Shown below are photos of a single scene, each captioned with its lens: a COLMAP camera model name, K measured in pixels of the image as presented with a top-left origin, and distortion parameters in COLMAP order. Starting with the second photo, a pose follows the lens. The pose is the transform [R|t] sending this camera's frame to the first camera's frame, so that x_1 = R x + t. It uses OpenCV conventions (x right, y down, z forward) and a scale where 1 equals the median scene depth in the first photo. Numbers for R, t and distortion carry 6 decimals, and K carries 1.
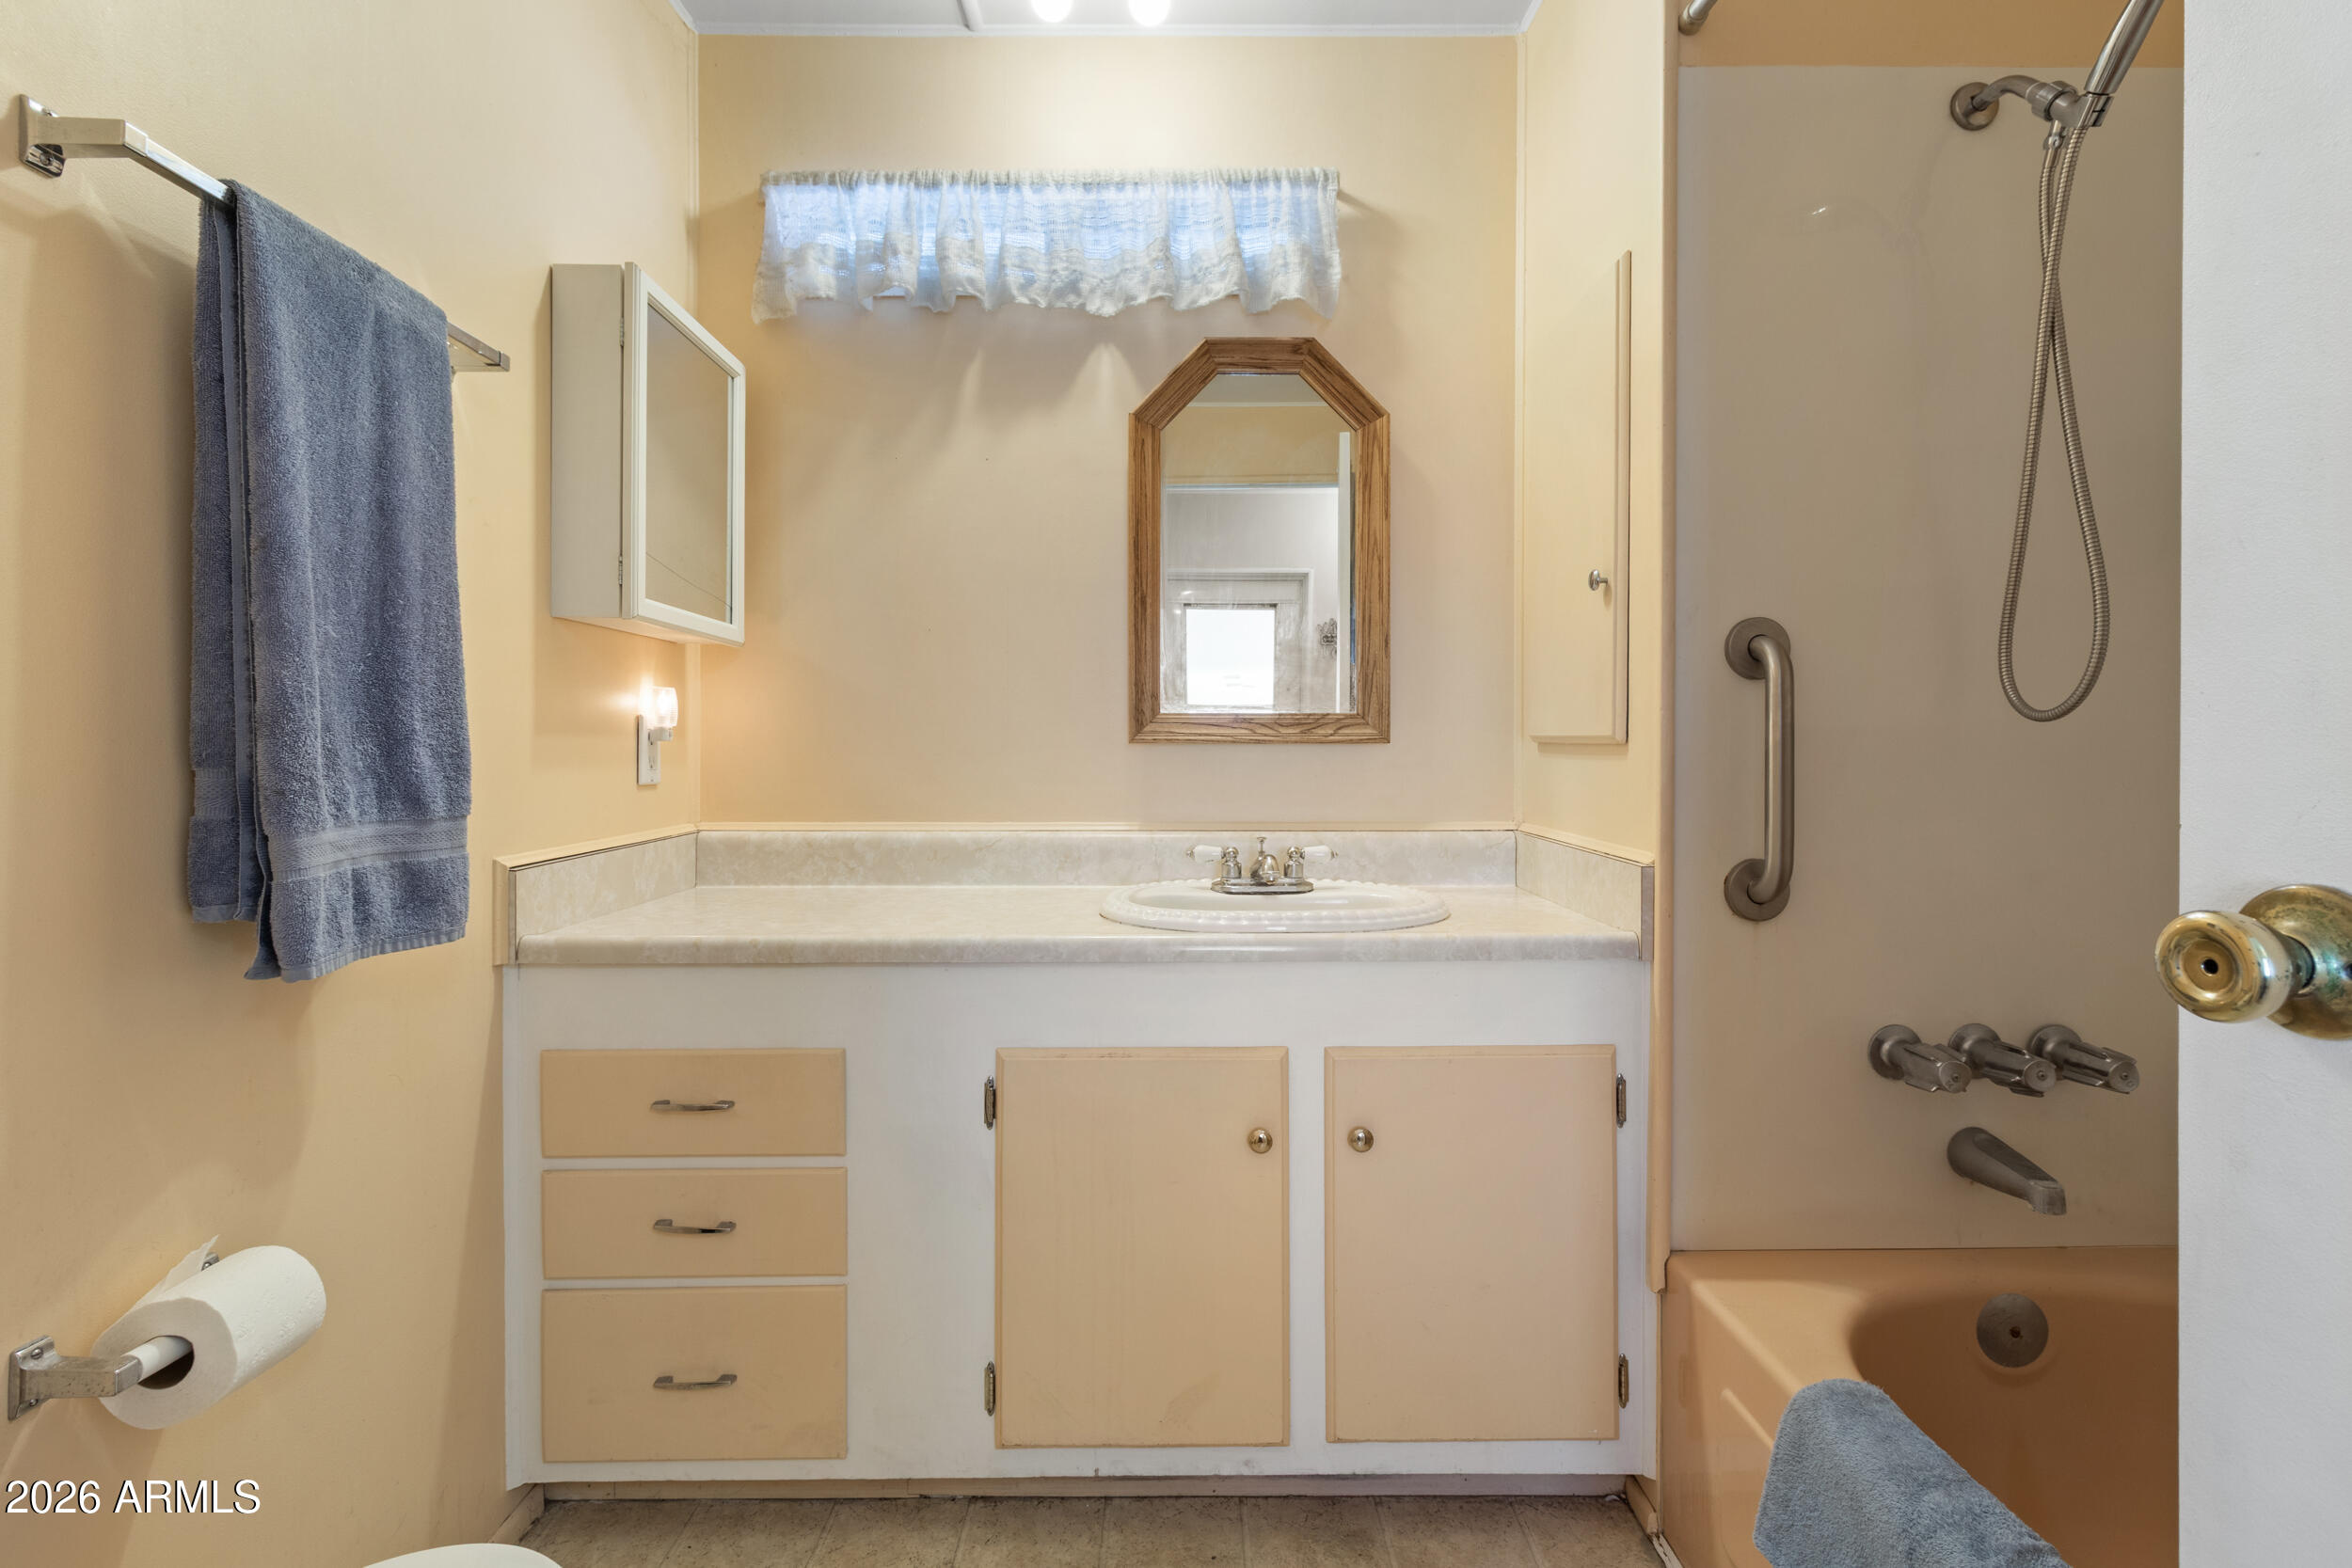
lens RADIAL K [[1094.0, 0, 1187.4], [0, 1094.0, 744.4], [0, 0, 1]] dist [0.004407, 0.000563]
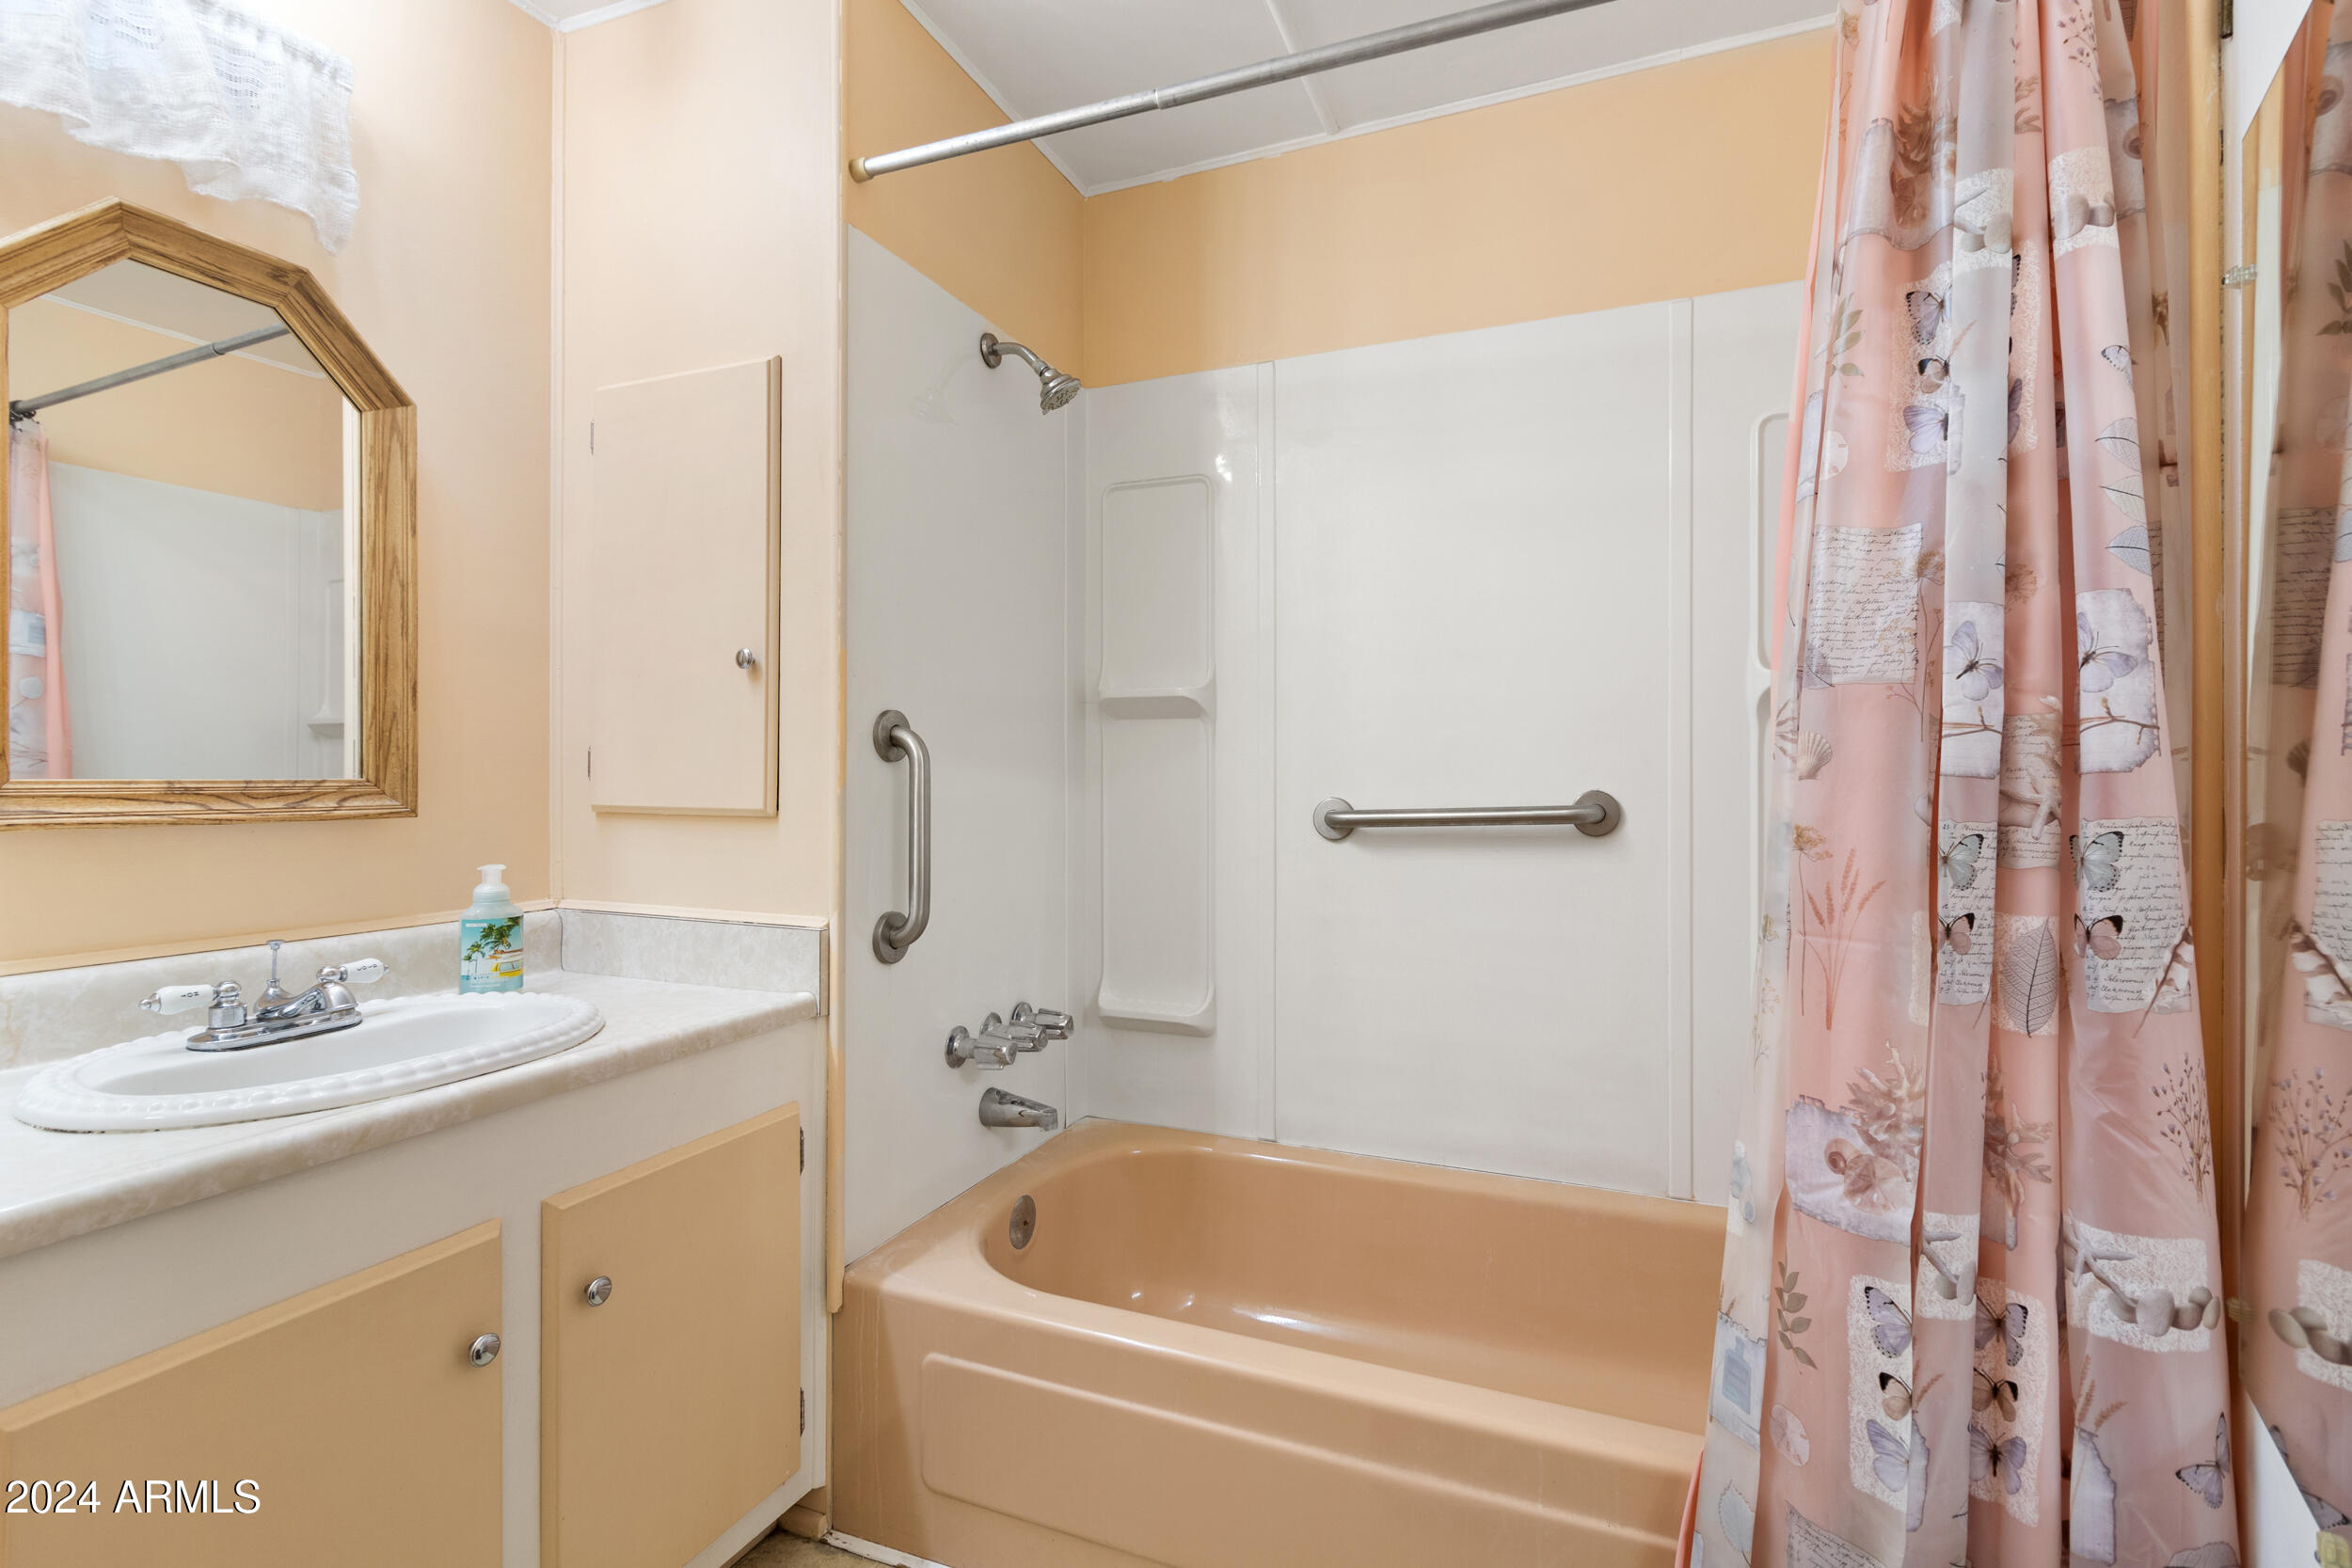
lens RADIAL K [[1108.1, 0, 1166.7], [0, 1108.1, 759.2], [0, 0, 1]] dist [0.005178, 0.000434]
pose [[0.395653, 0.011807, 0.918324, -0.355579], [-0.002979, 0.999929, -0.011572, -0.036827], [-0.918395, 0.001843, 0.395660, 0.180917]]
